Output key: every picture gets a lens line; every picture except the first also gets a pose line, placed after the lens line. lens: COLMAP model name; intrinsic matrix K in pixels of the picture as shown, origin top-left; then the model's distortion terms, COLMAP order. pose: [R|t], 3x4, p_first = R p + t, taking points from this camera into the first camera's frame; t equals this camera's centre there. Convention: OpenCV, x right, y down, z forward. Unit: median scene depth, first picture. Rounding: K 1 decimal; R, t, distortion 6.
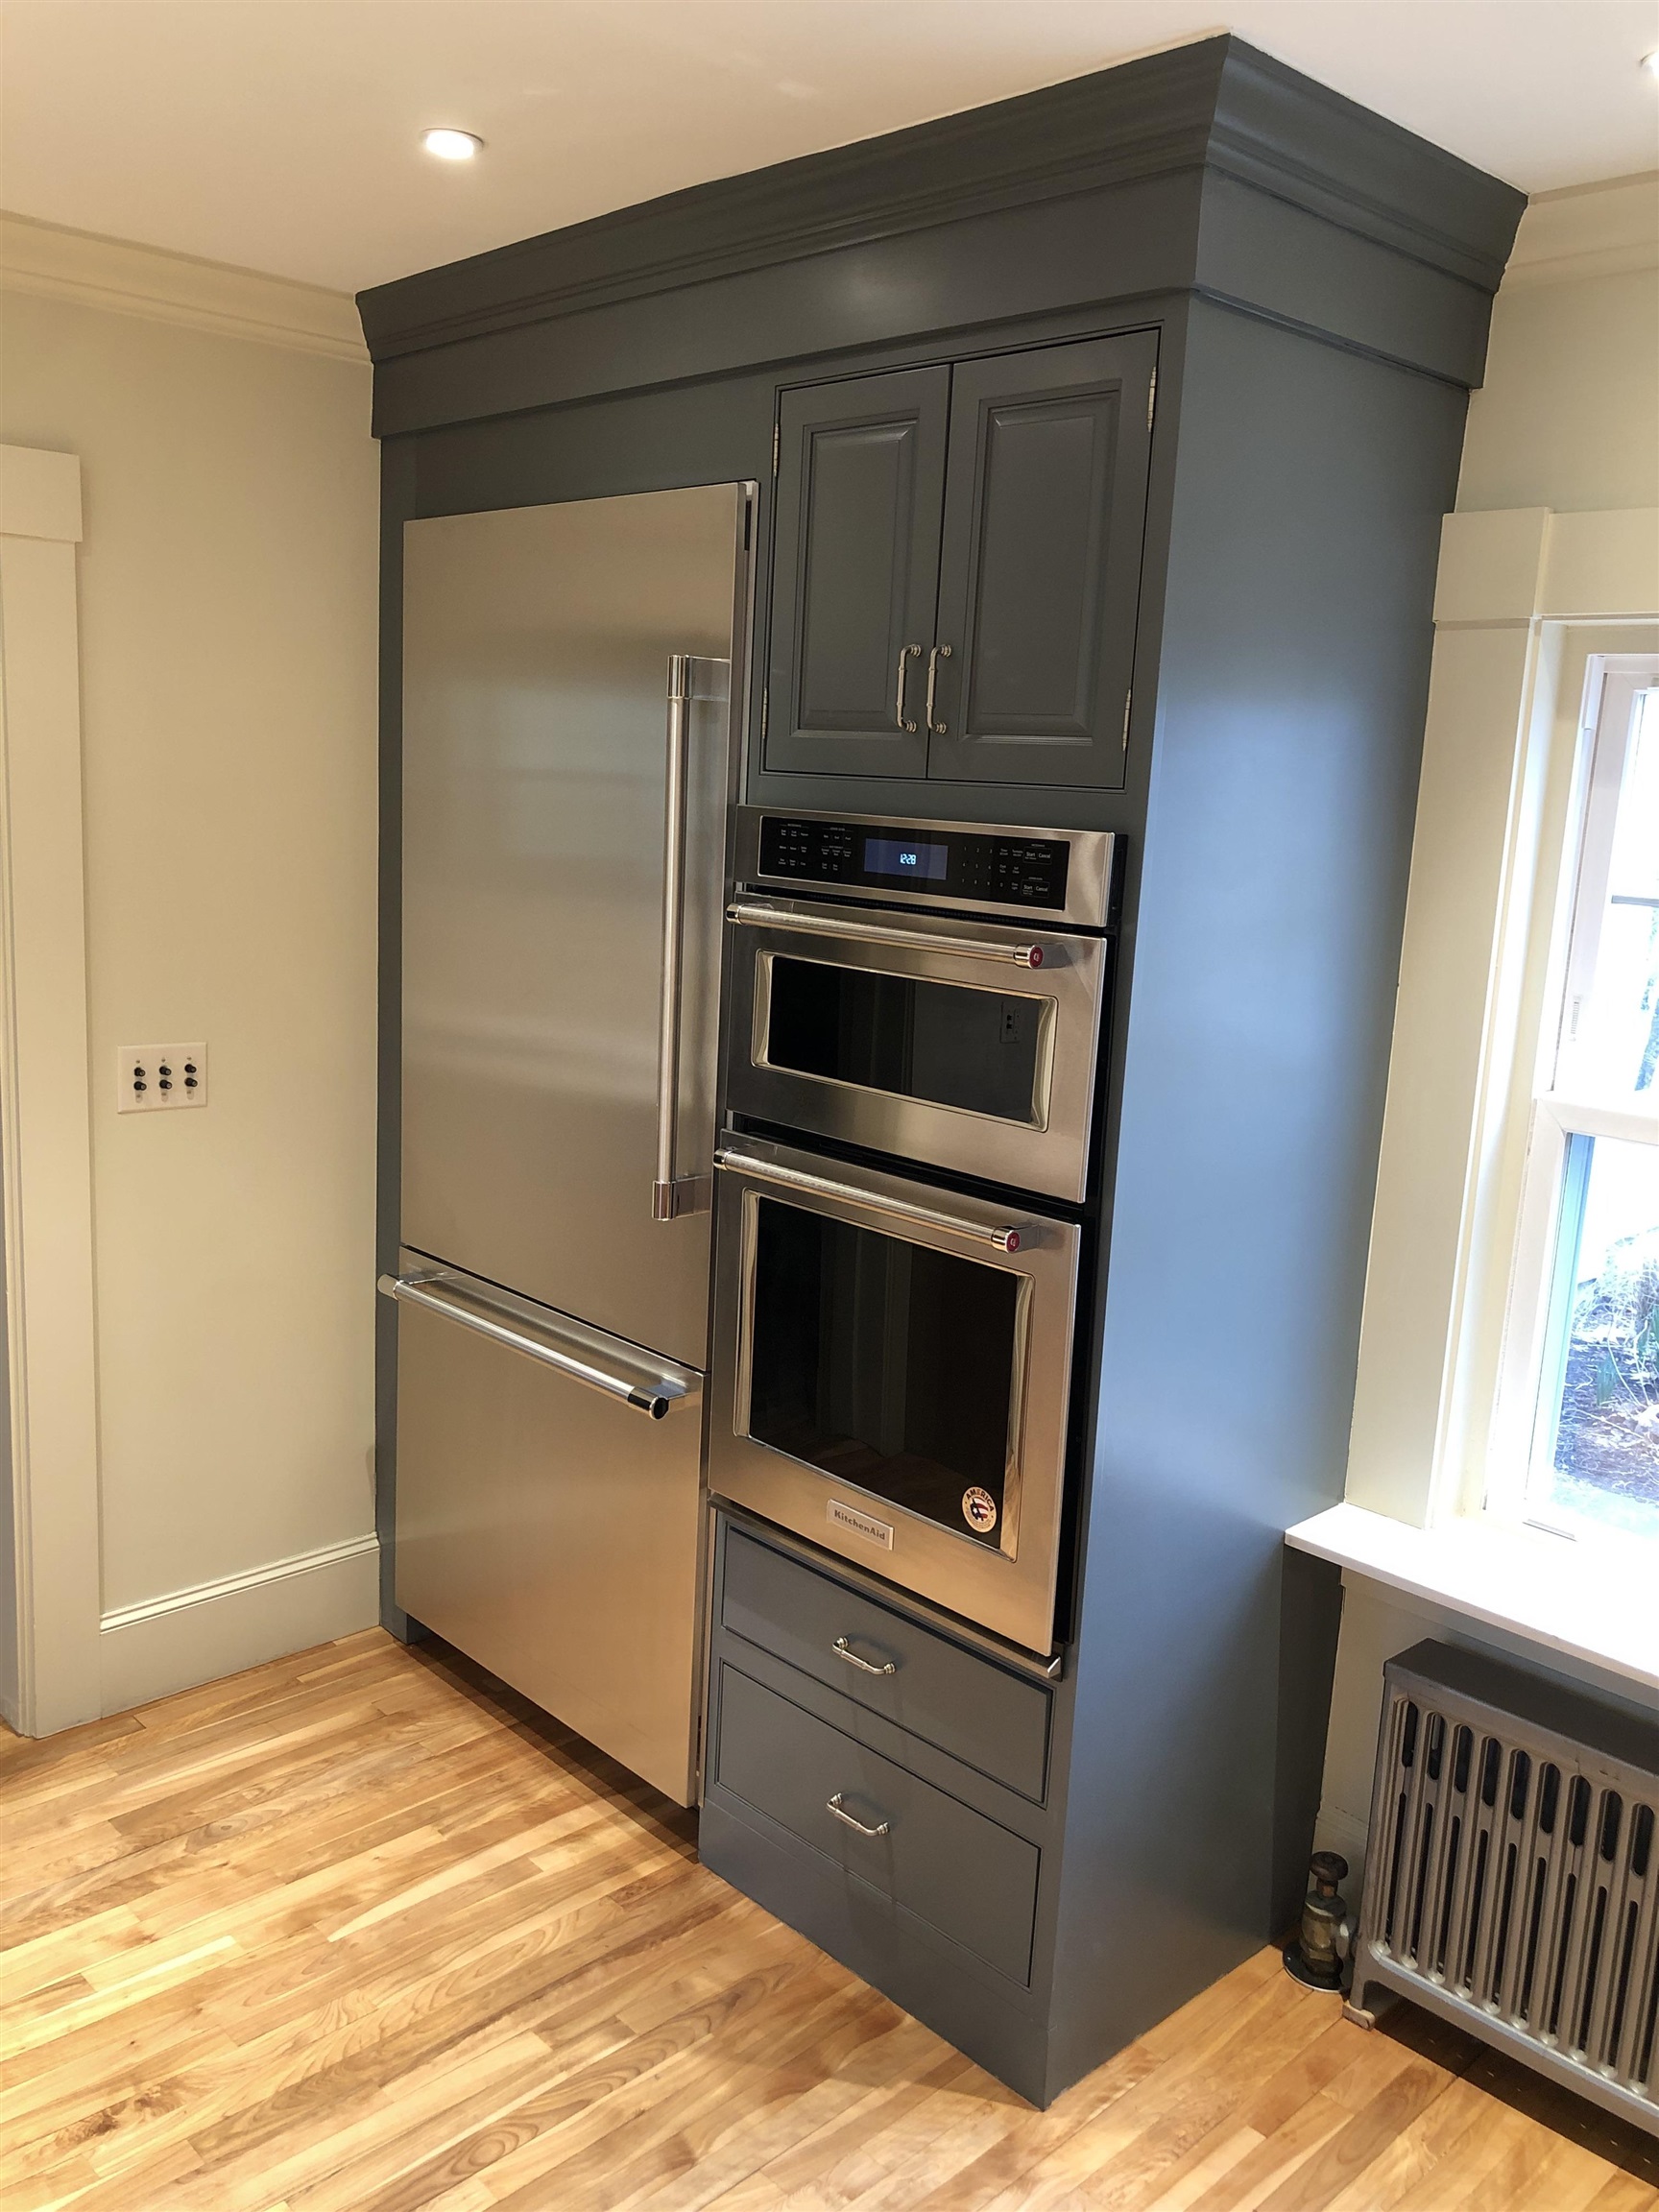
lens RADIAL K [[1822.8, 0, 829.8], [0, 1822.8, 1105.3], [0, 0, 1]] dist [0.024604, -0.019834]
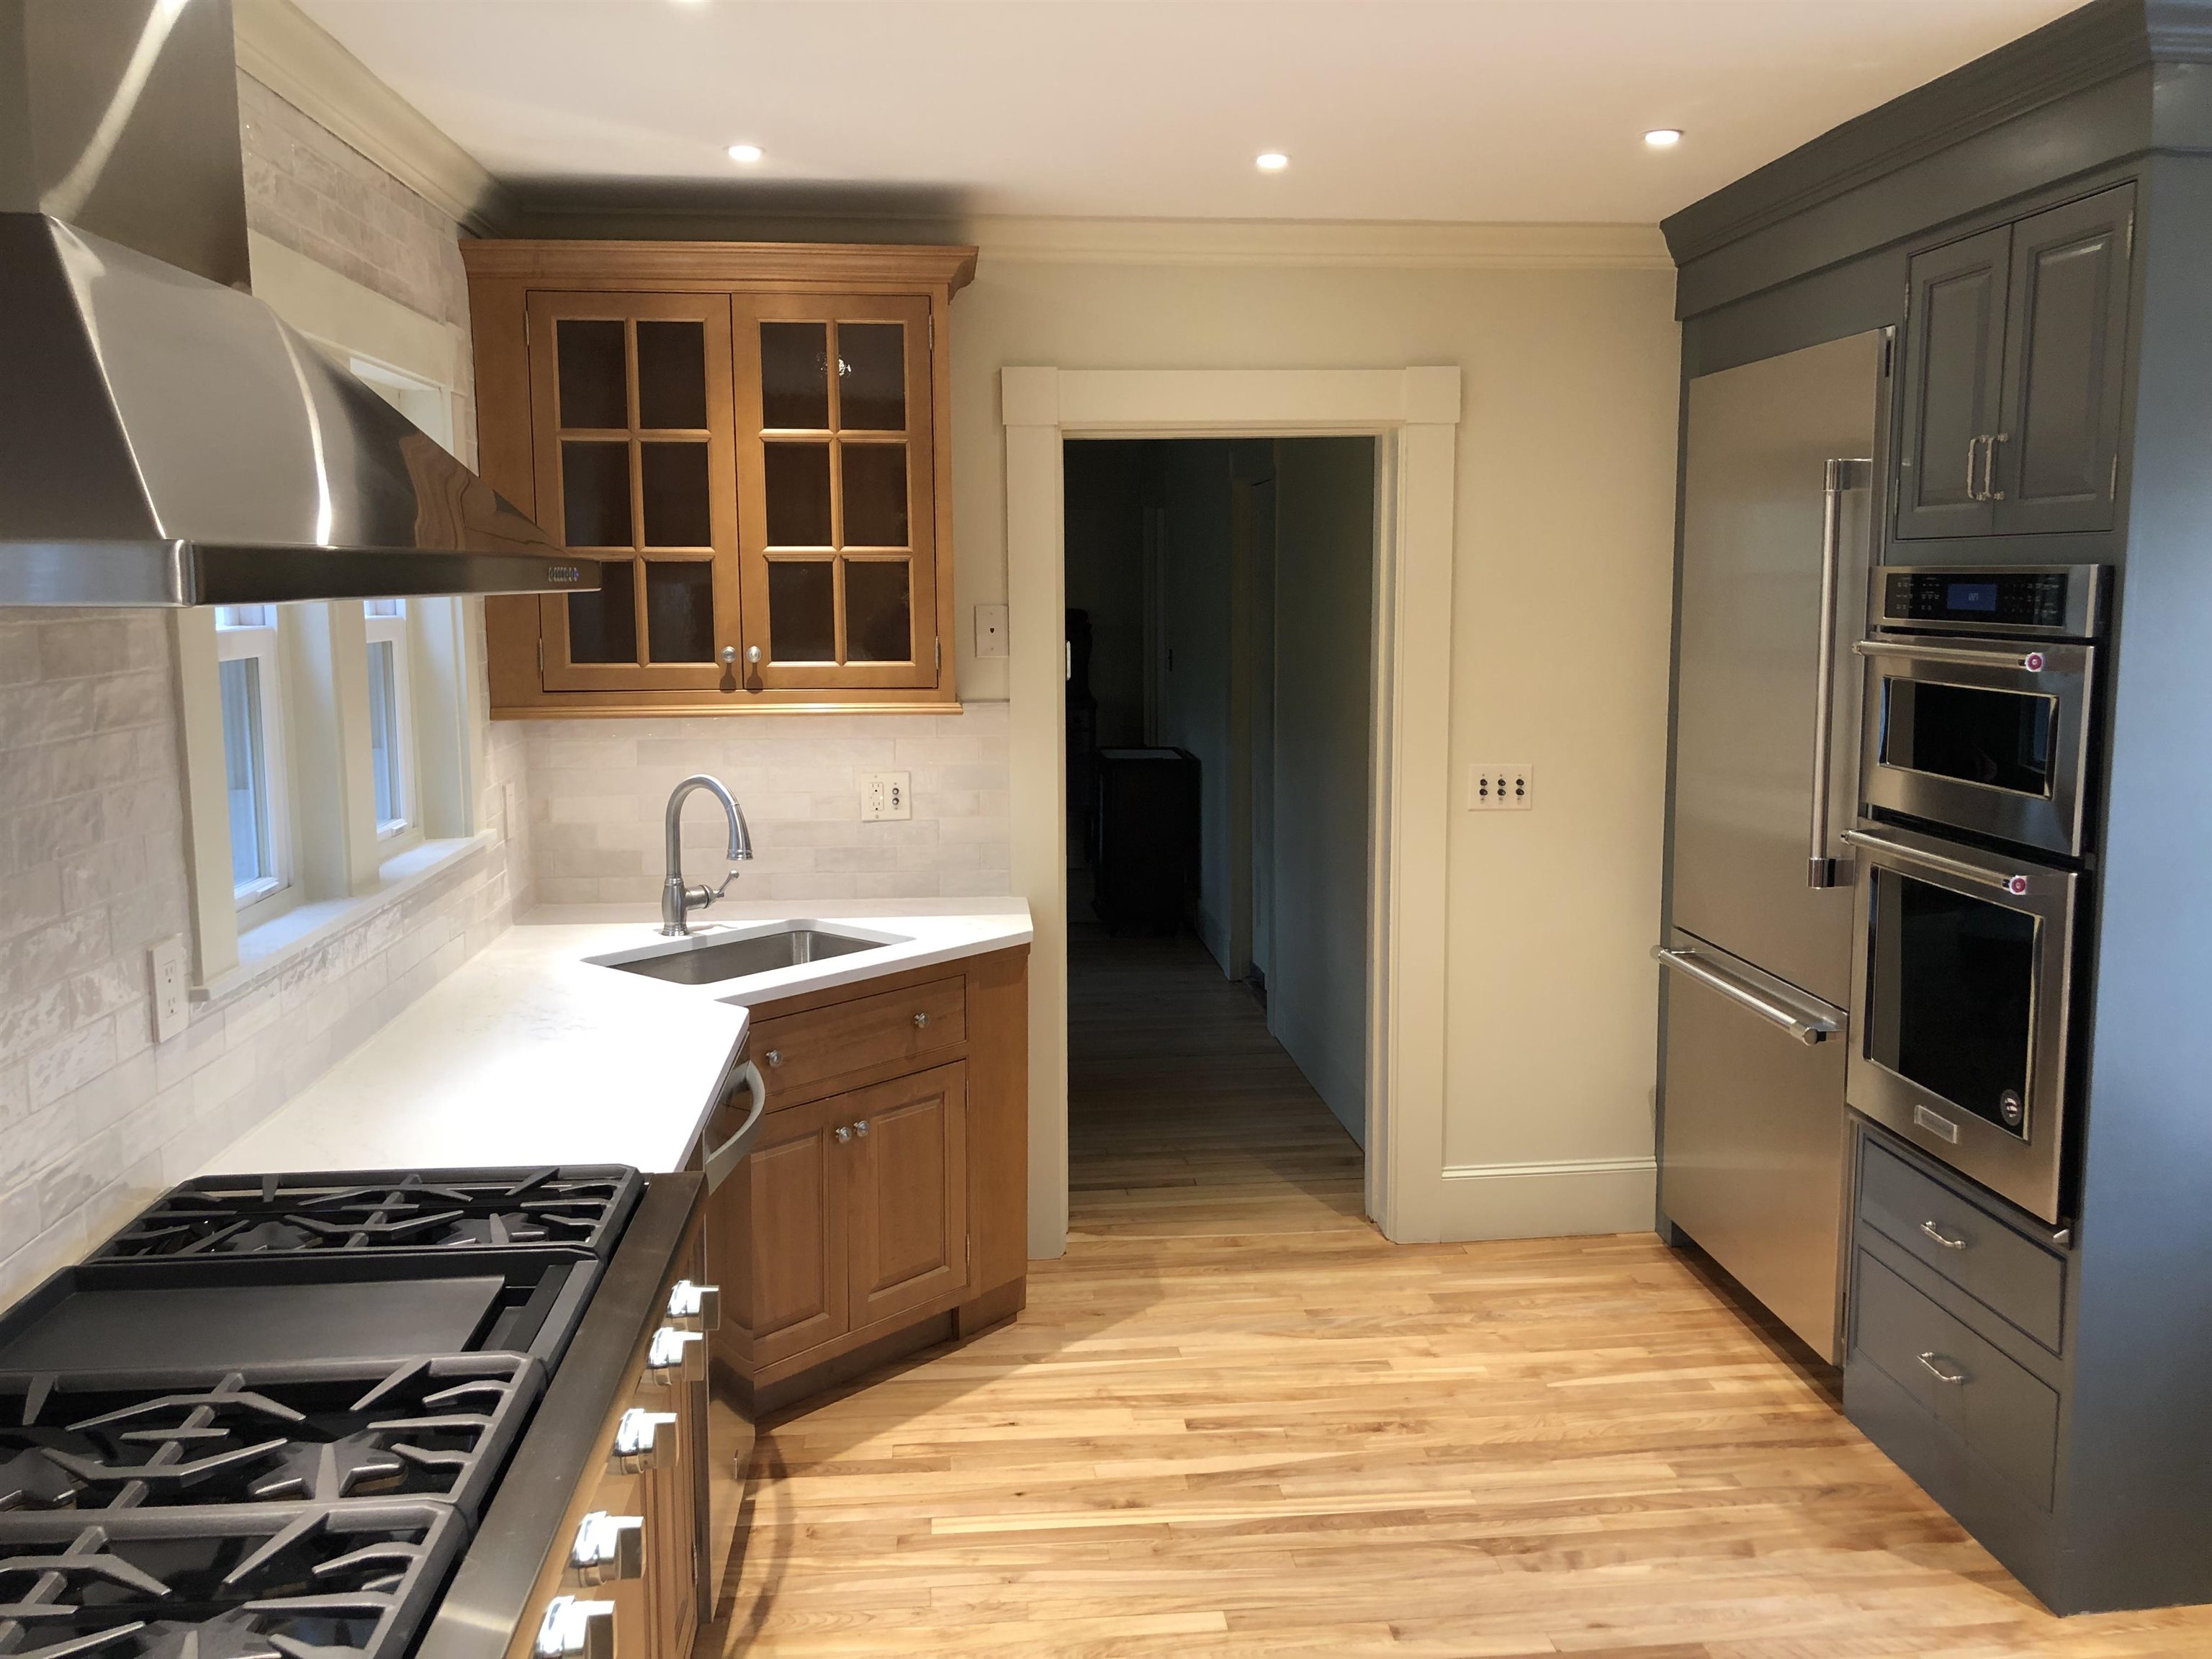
lens RADIAL K [[1822.8, 0, 1108.0], [0, 1822.8, 823.5], [0, 0, 1]] dist [0.024604, -0.019834]
pose [[0.778929, 0.030283, -0.626381, 0.347507], [-0.070274, 0.996757, -0.039199, 0.108797], [0.623163, 0.074552, 0.778531, -0.354335]]
